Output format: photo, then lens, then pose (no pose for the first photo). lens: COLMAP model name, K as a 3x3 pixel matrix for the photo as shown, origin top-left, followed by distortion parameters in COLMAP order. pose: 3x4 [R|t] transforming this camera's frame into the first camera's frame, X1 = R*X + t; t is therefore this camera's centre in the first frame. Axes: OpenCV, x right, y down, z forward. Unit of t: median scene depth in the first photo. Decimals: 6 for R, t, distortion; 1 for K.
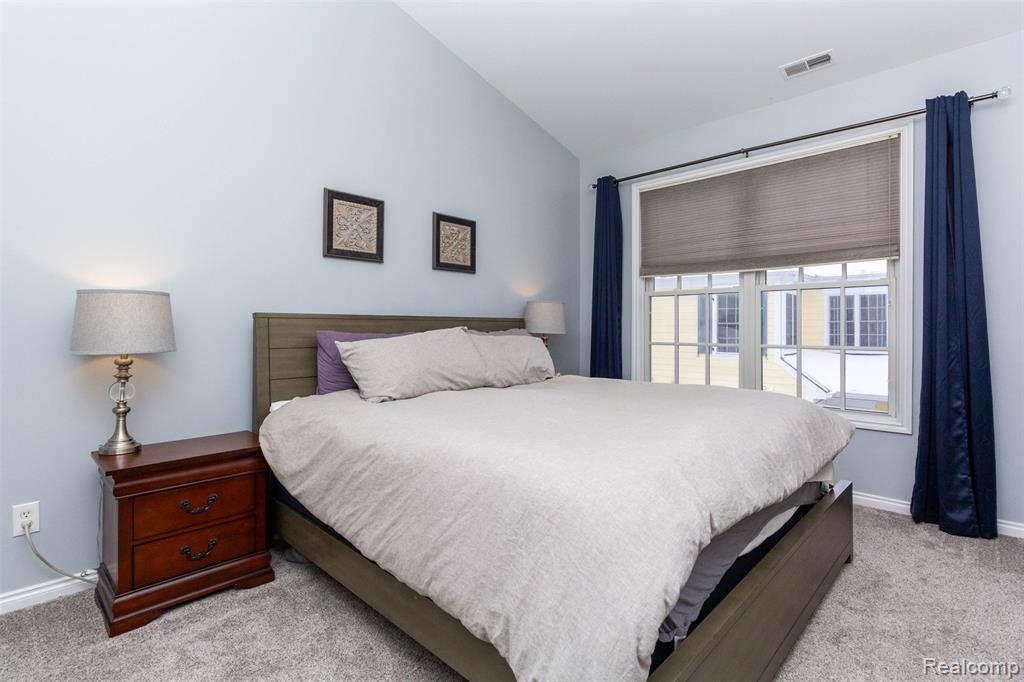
lens RADIAL K [[485.6, 0, 507.8], [0, 485.6, 331.5], [0, 0, 1]] dist [-0.001409, 0.001213]
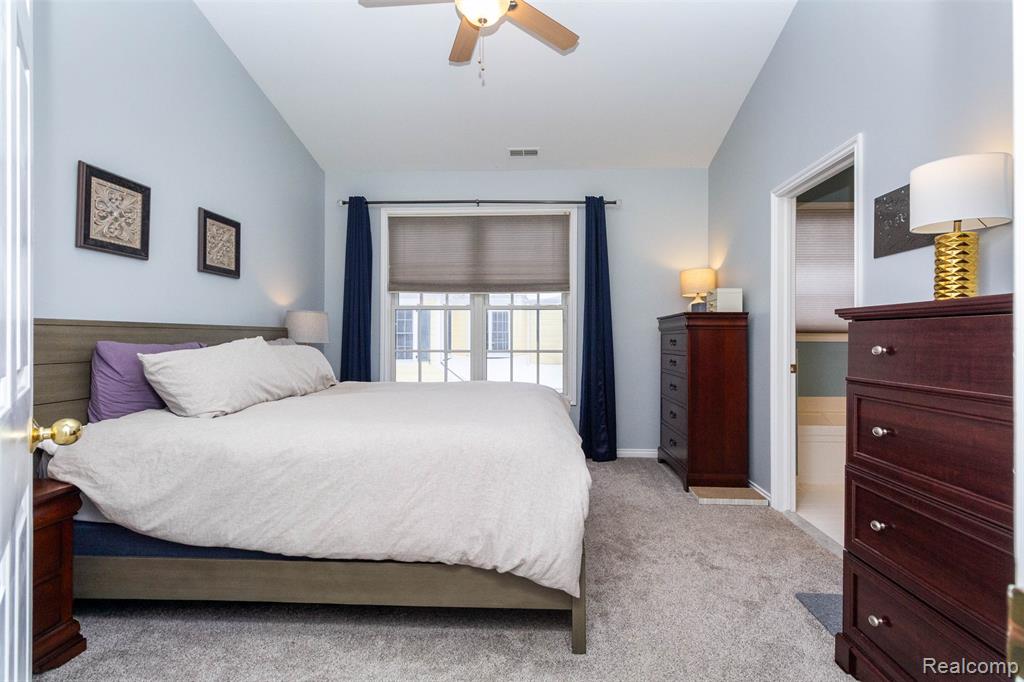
lens RADIAL K [[485.6, 0, 523.3], [0, 485.6, 339.8], [0, 0, 1]] dist [-0.001409, 0.001213]
pose [[0.749695, -0.003523, 0.661774, -0.346648], [0.004406, 0.999990, 0.000333, -0.000922], [-0.661769, 0.002666, 0.749703, -0.068688]]
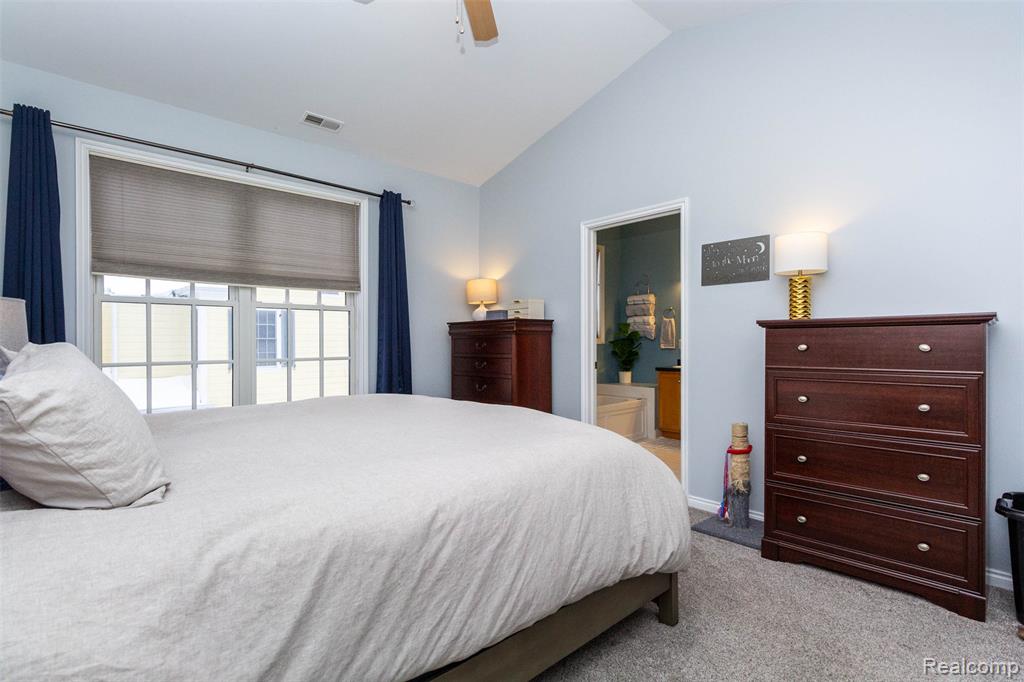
lens RADIAL K [[485.6, 0, 502.0], [0, 485.6, 345.8], [0, 0, 1]] dist [-0.001409, 0.001213]
pose [[0.079161, -0.009433, 0.996817, -0.572866], [0.013948, 0.999868, 0.008354, -0.004560], [-0.996764, 0.013242, 0.079282, 0.502571]]
